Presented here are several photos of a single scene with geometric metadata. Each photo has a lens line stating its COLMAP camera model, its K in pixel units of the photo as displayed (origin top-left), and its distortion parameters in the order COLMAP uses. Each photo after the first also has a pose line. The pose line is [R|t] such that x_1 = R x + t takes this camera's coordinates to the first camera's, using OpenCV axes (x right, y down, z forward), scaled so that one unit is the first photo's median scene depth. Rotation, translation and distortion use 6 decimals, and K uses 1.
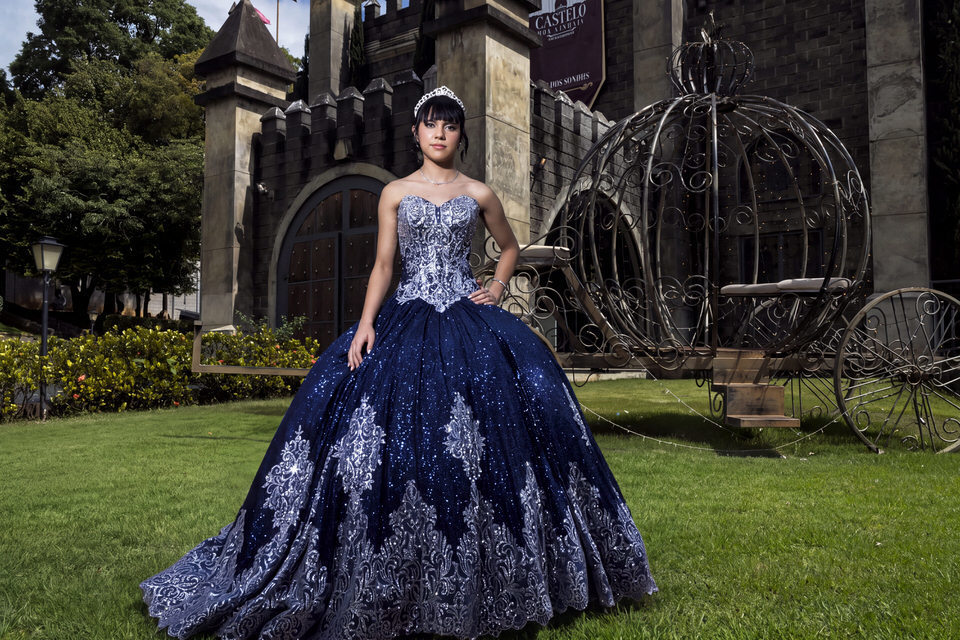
lens RADIAL K [[817.4, 0, 501.7], [0, 817.4, 314.8], [0, 0, 1]] dist [-0.003441, -0.002000]
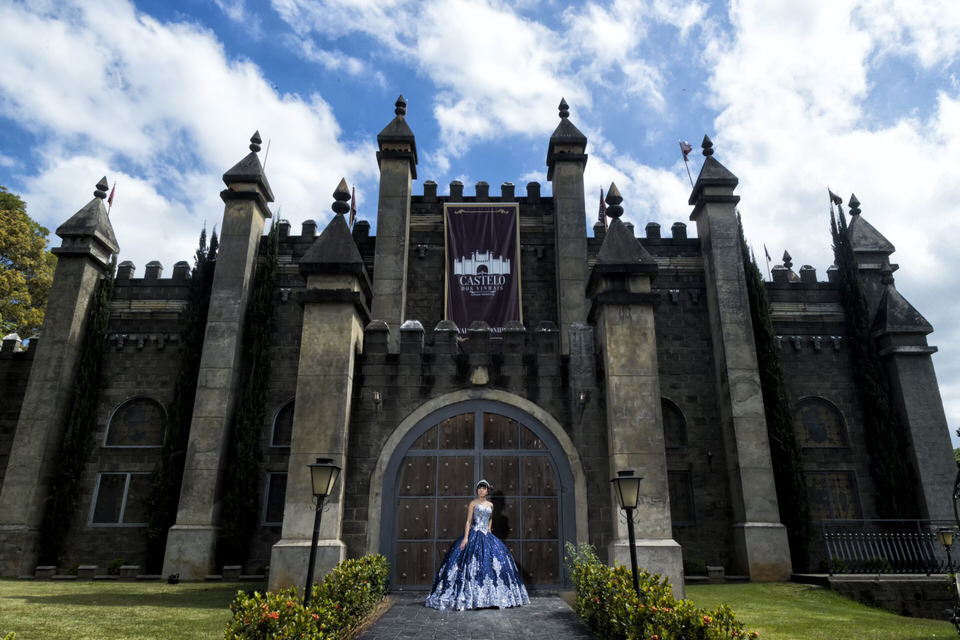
lens RADIAL K [[656.1, 0, 498.3], [0, 656.1, 316.6], [0, 0, 1]] dist [0.001685, 0.000578]
pose [[0.817828, 0.196587, 0.540843, -0.630903], [-0.041320, 0.957474, -0.285544, -0.024862], [-0.573978, 0.211178, 0.791172, 0.252312]]
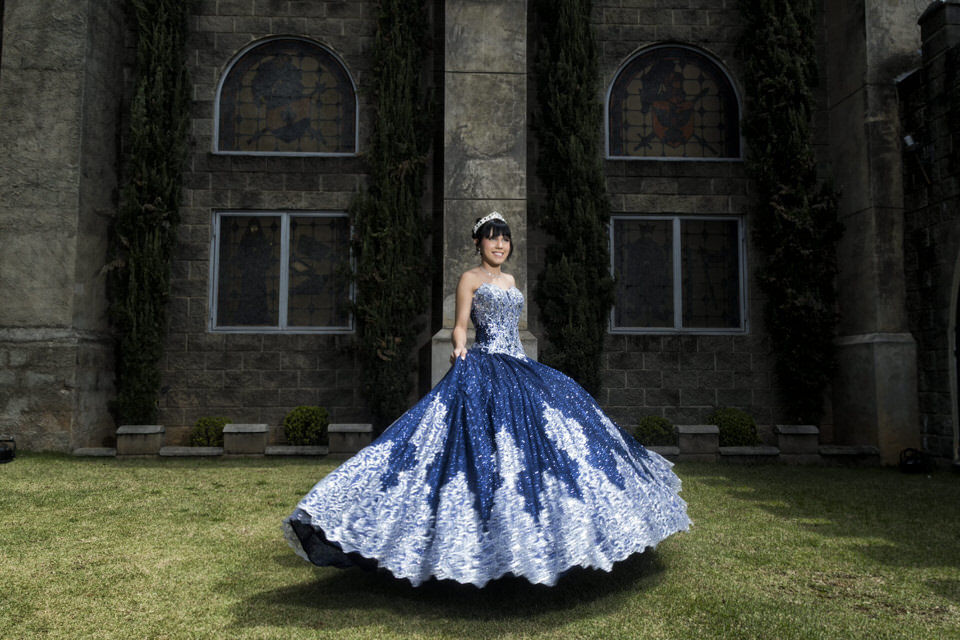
lens RADIAL K [[719.4, 0, 498.5], [0, 719.4, 302.8], [0, 0, 1]] dist [0.017682, 0.001361]
pose [[0.801451, 0.057866, 0.595254, -0.677960], [-0.044624, 0.998320, -0.036968, 0.020016], [-0.596393, 0.003066, 0.802687, 1.173599]]
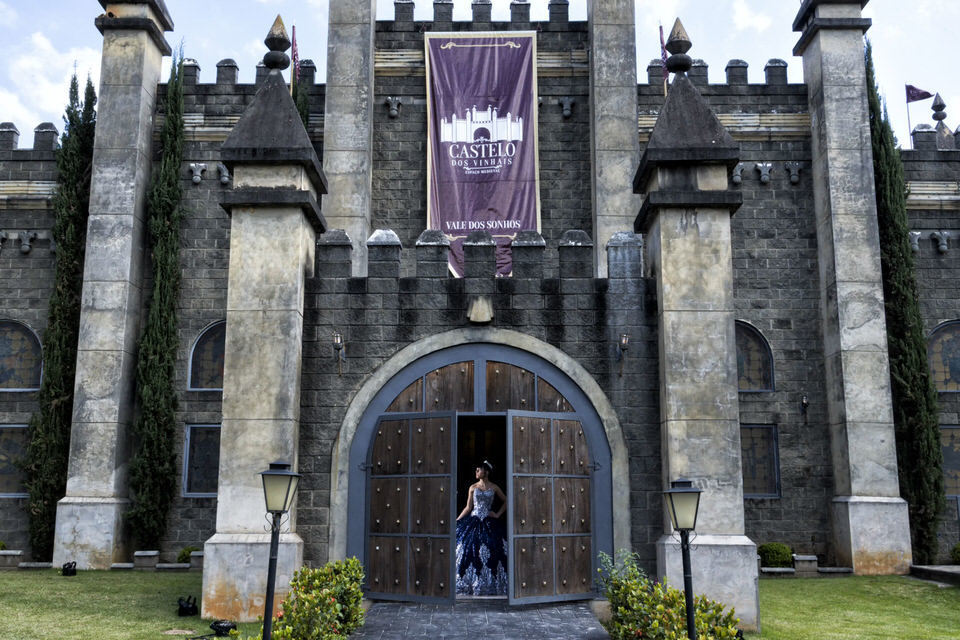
lens RADIAL K [[961.2, 0, 480.0], [0, 961.2, 320.0], [0, 0, 1]] dist [0.007129, 0.007984]
pose [[0.831723, 0.110768, 0.544029, -0.656133], [-0.044027, 0.989968, -0.134254, -0.064268], [-0.553442, 0.087710, 0.828256, 0.223774]]
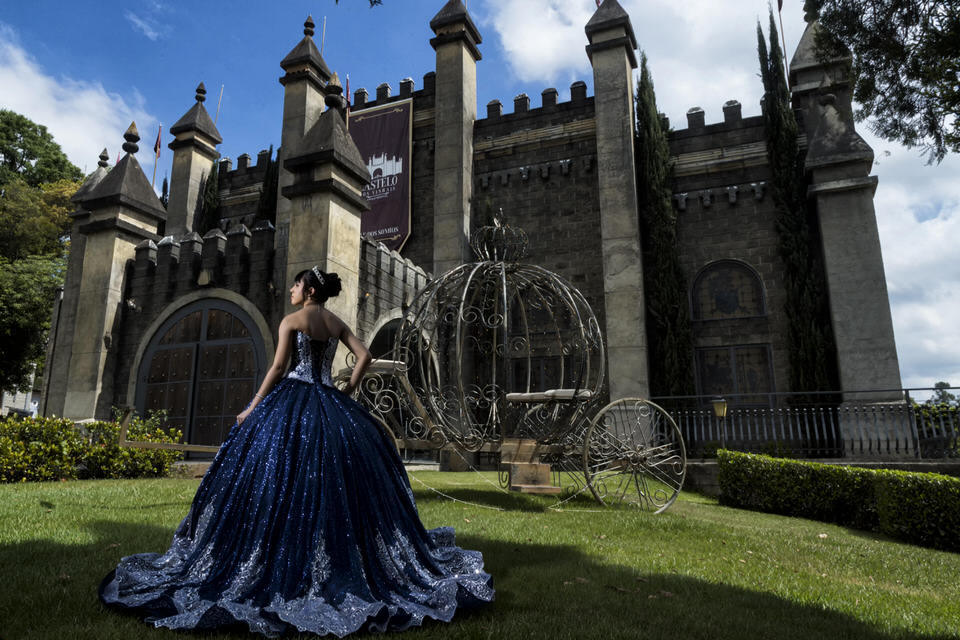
lens RADIAL K [[700.9, 0, 431.4], [0, 700.9, 290.6], [0, 0, 1]] dist [-0.004658, 0.000134]
pose [[0.984015, 0.054353, 0.169589, -0.034015], [-0.022137, 0.982233, -0.186356, 0.008673], [-0.176705, 0.179623, 0.967735, -0.084349]]
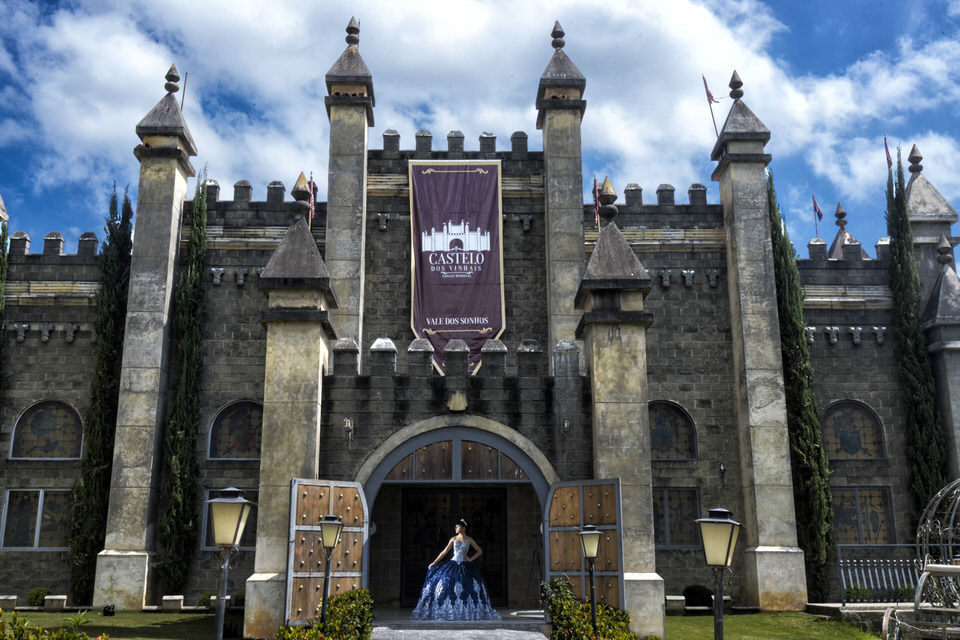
lens RADIAL K [[949.9, 0, 480.0], [0, 949.9, 320.0], [0, 0, 1]] dist [-0.003647, -0.011003]
pose [[0.813186, 0.147839, 0.562914, -0.810219], [-0.040068, 0.979126, -0.199266, -0.060748], [-0.580623, 0.139486, 0.802135, 0.010012]]
